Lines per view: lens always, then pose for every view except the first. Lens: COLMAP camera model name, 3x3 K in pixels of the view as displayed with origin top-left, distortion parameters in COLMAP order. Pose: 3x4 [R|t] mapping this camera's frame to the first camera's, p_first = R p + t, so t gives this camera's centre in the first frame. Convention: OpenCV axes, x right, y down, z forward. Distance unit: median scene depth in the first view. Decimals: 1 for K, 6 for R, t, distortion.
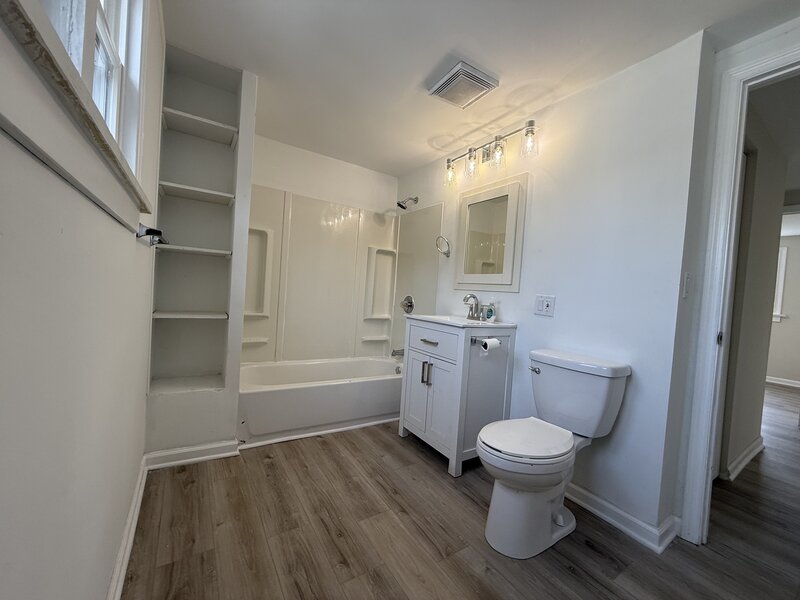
lens RADIAL K [[319.8, 0, 397.5], [0, 319.8, 299.3], [0, 0, 1]] dist [0.001143, -0.000175]
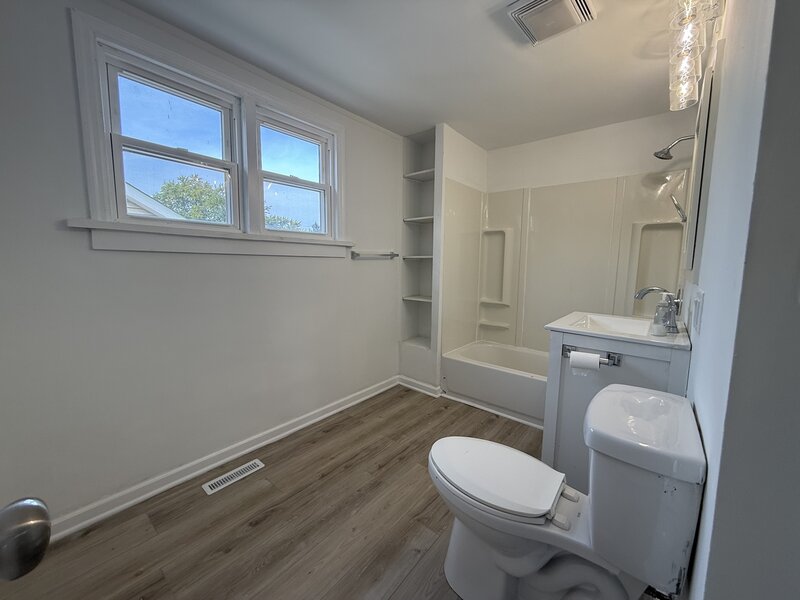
lens RADIAL K [[319.8, 0, 397.5], [0, 319.8, 300.2], [0, 0, 1]] dist [0.001143, -0.000175]
pose [[0.296653, 0.047171, -0.953819, 0.798936], [-0.019423, 0.998871, 0.043358, -0.008037], [0.954788, 0.005663, 0.297235, 0.410246]]
